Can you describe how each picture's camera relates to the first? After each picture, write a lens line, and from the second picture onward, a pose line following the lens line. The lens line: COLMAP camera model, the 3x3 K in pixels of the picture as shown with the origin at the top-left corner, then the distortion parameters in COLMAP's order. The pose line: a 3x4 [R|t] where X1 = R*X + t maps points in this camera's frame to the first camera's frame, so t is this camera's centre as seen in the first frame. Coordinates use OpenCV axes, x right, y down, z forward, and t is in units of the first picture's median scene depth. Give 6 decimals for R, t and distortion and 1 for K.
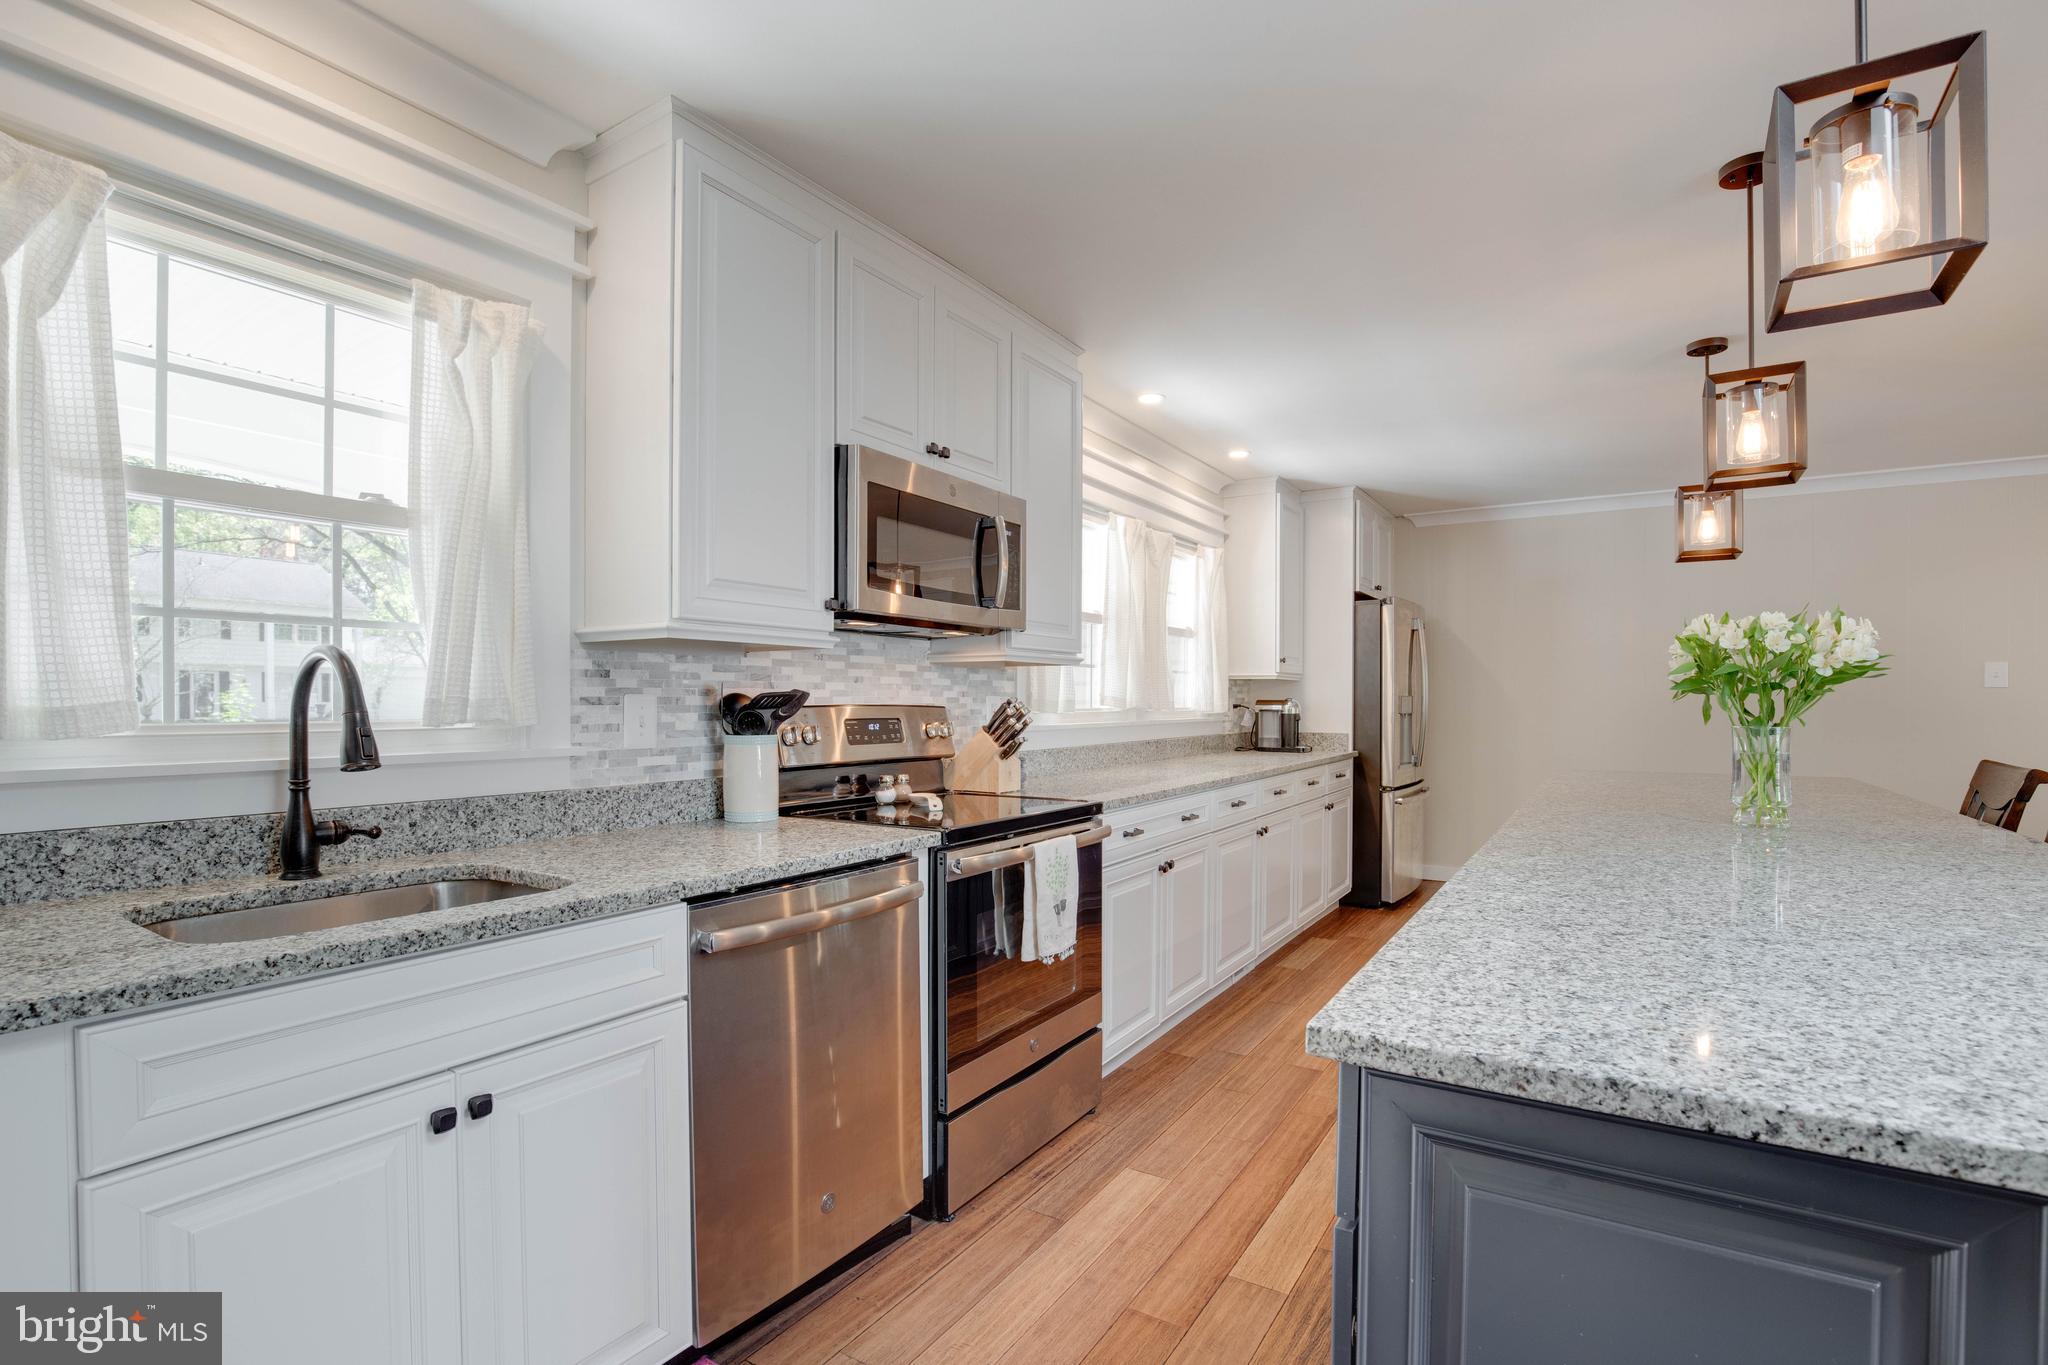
lens RADIAL K [[926.0, 0, 1002.9], [0, 926.0, 704.2], [0, 0, 1]] dist [-0.037219, 0.007667]
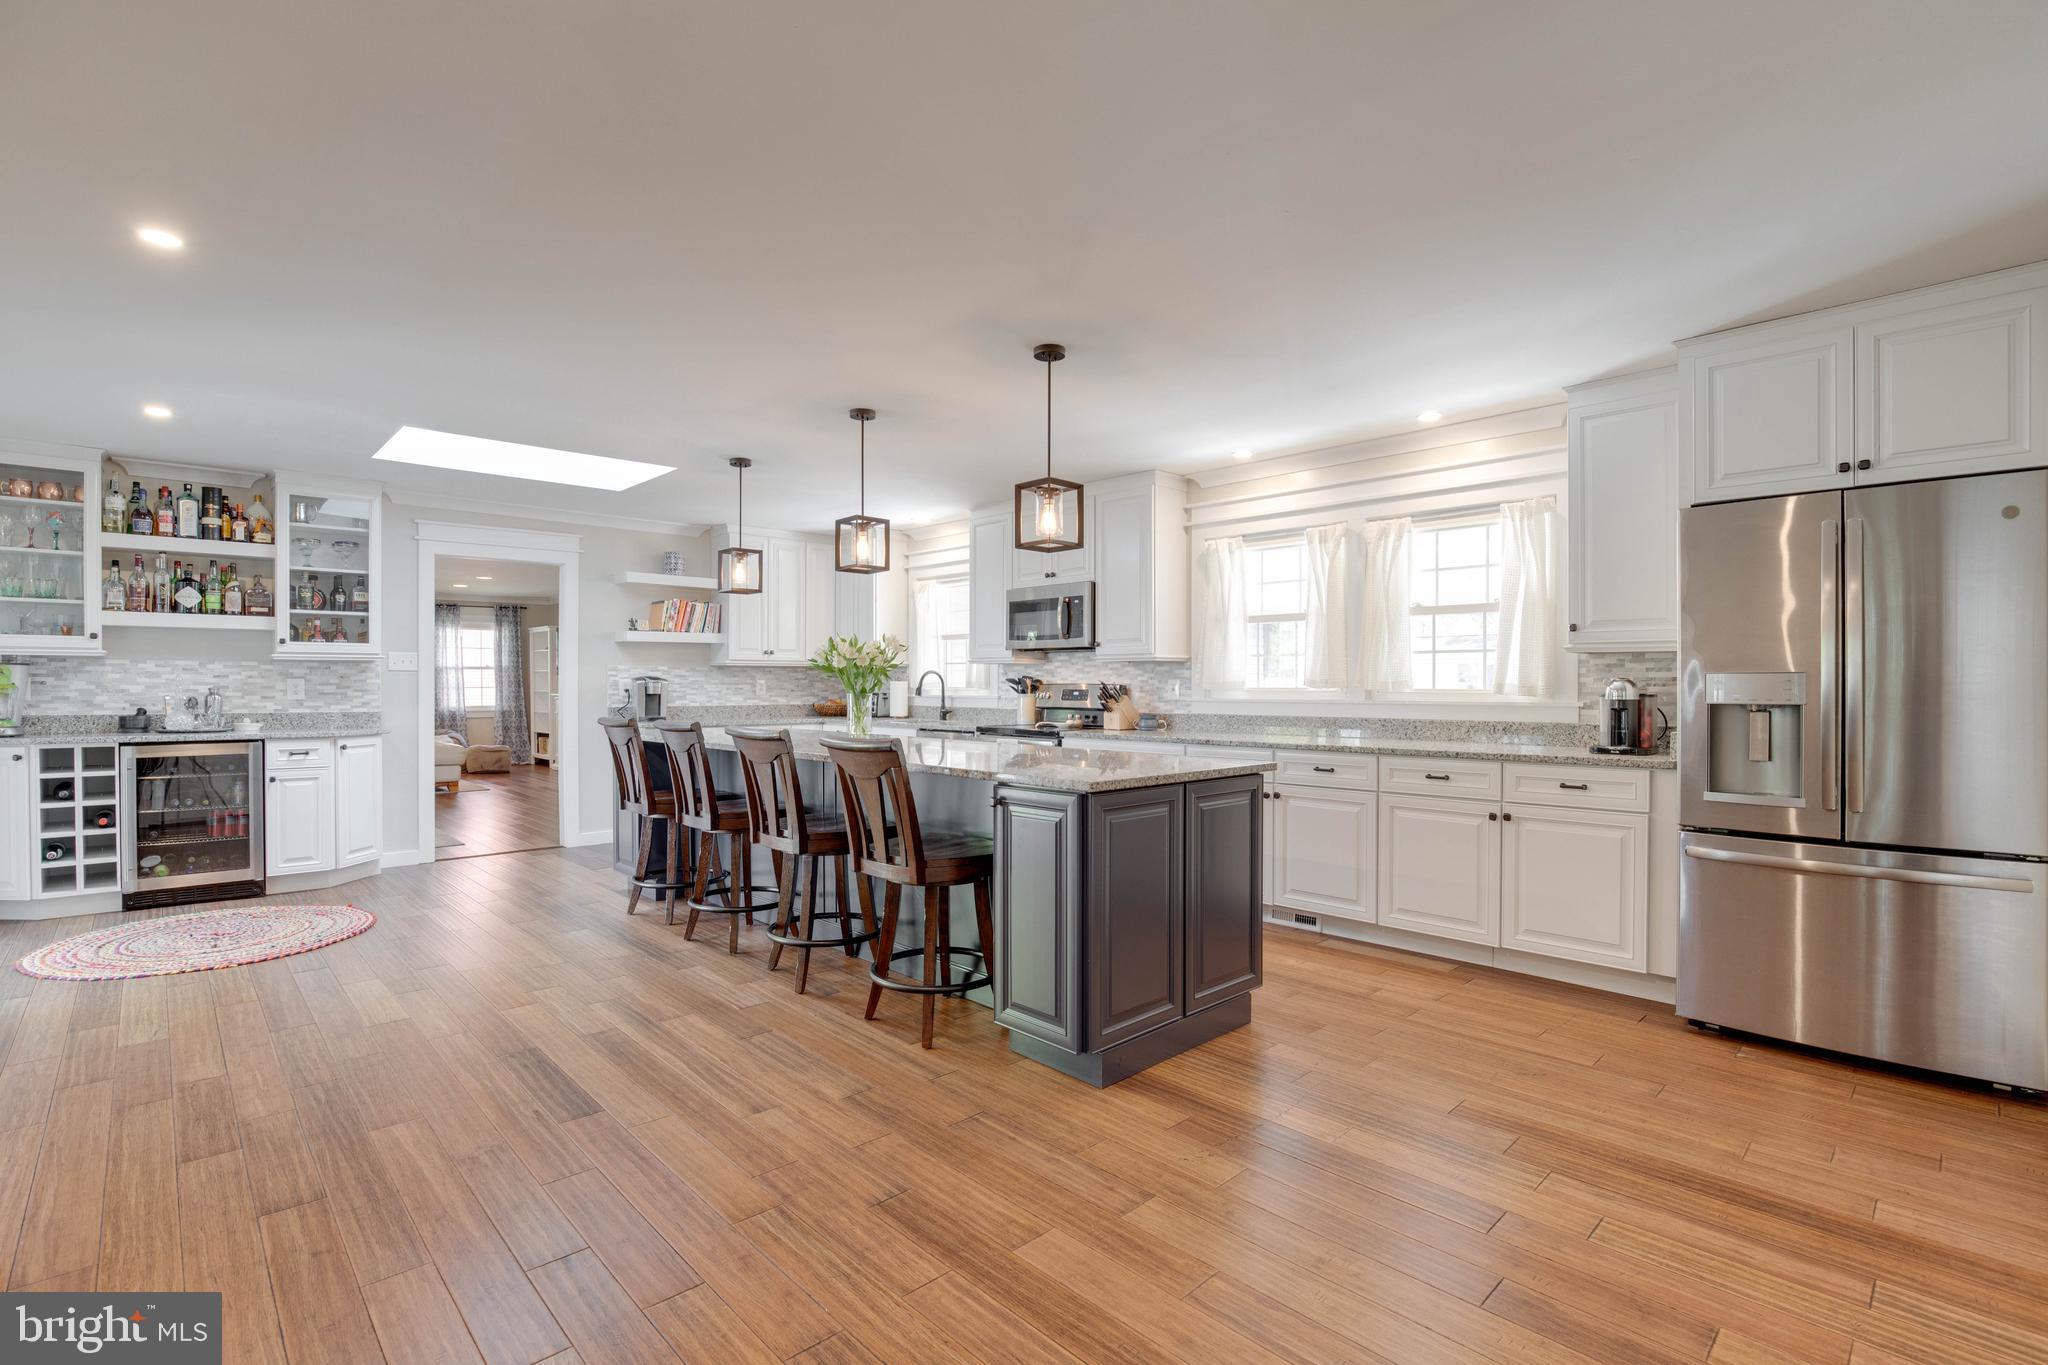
lens RADIAL K [[943.7, 0, 1029.5], [0, 943.7, 676.2], [0, 0, 1]] dist [-0.031186, 0.000075]
pose [[-0.211427, -0.005600, -0.977378, 2.788875], [-0.001871, 0.999984, -0.005325, -0.007330], [0.977392, 0.000703, -0.211434, 1.781815]]
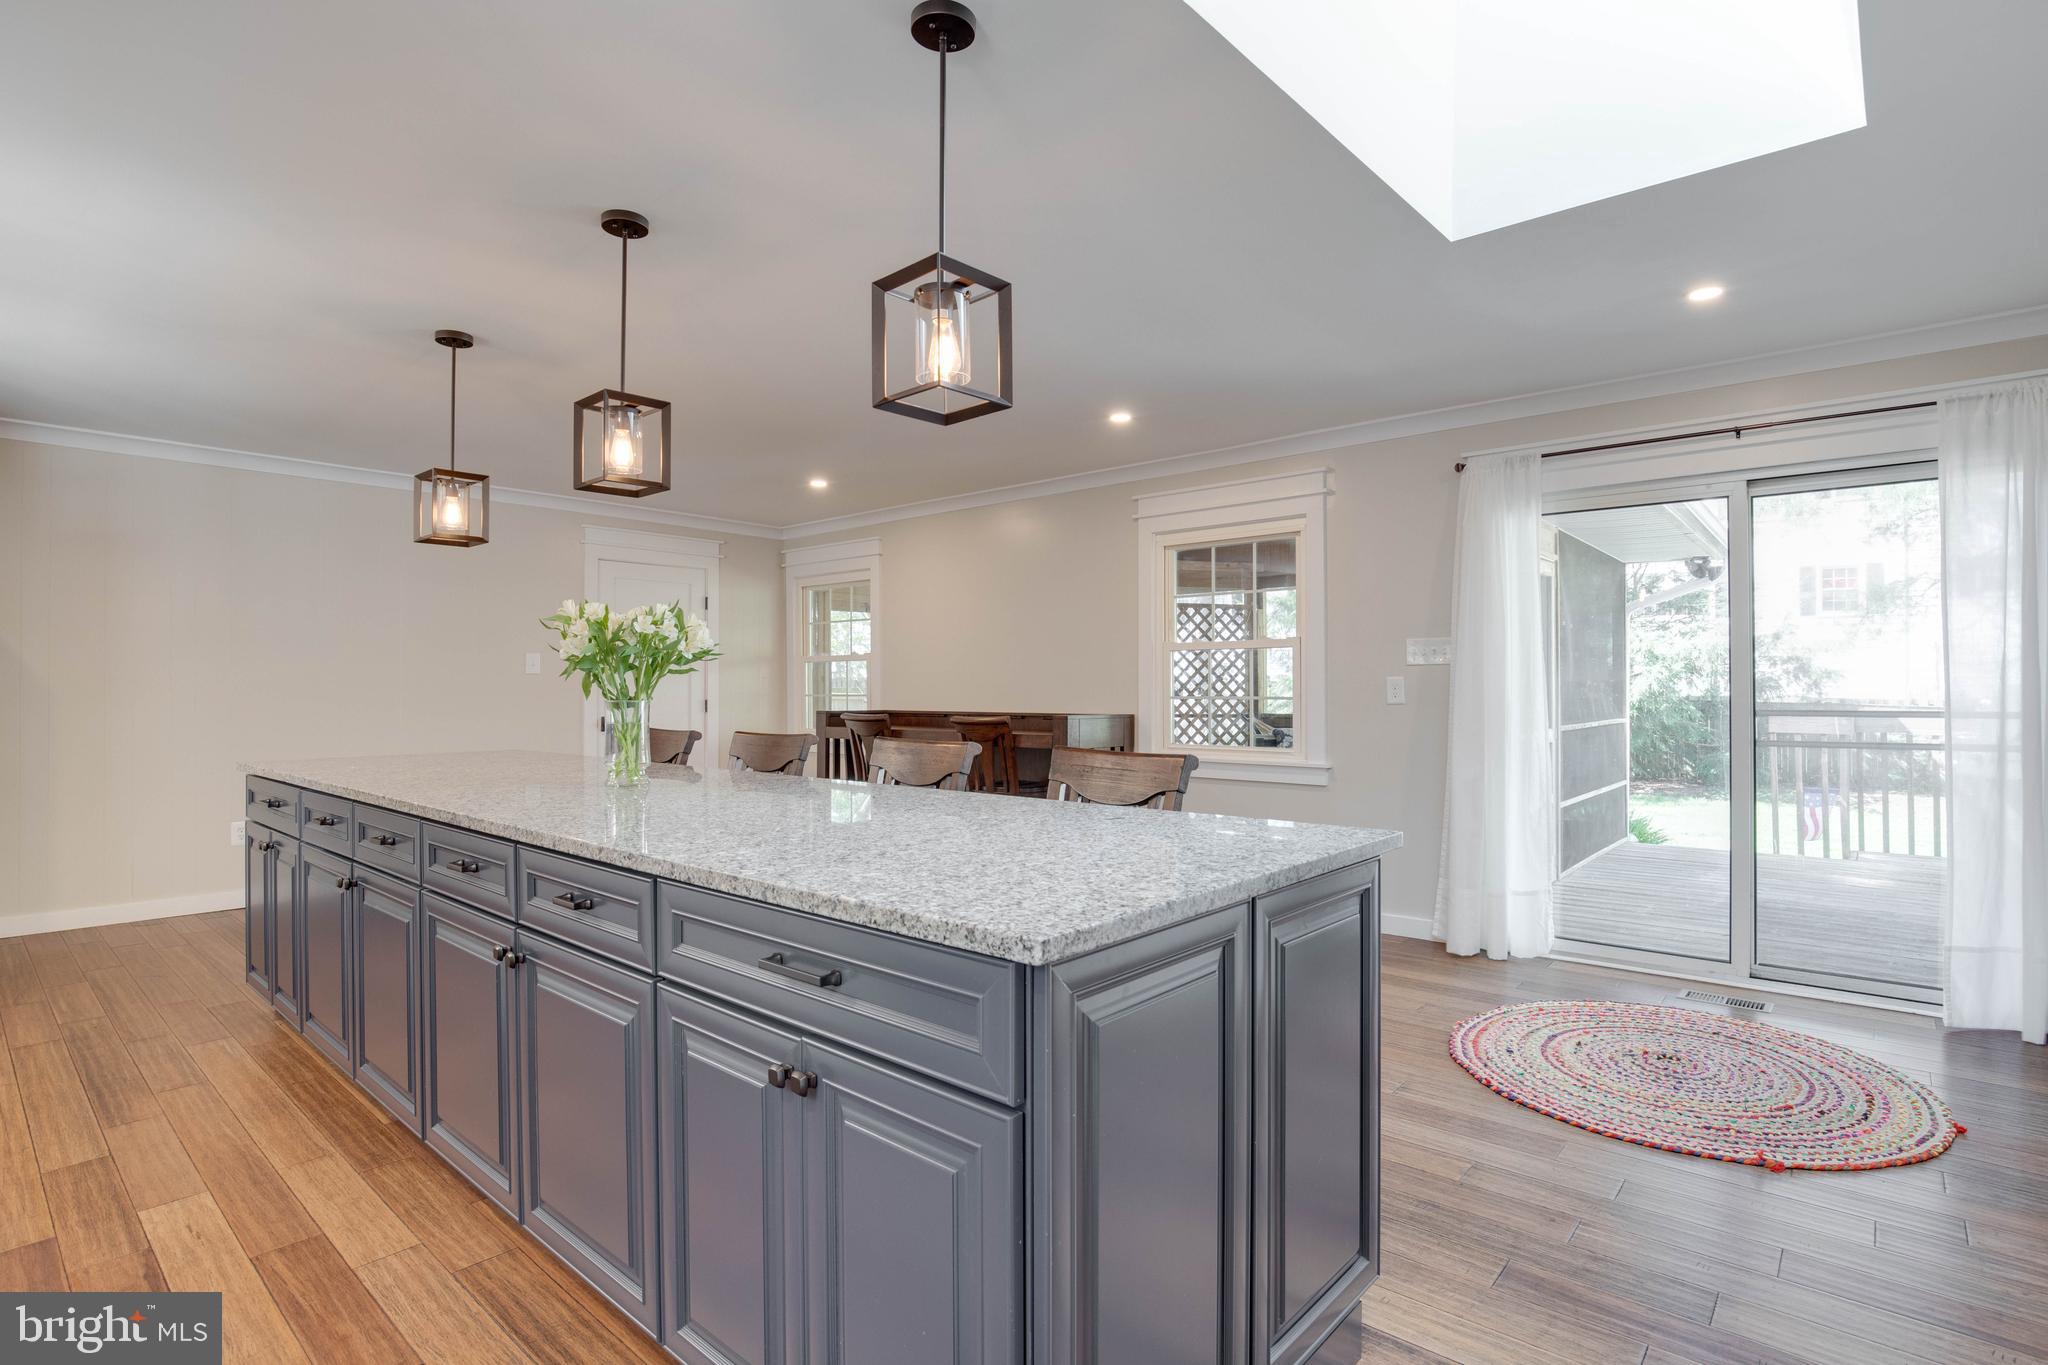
lens RADIAL K [[960.2, 0, 1053.4], [0, 960.2, 682.5], [0, 0, 1]] dist [-0.027475, 0.000424]
pose [[0.096130, 0.009559, 0.995323, -0.326643], [0.007023, 0.999922, -0.010282, 0.016327], [-0.995344, 0.007978, 0.096056, 0.335351]]
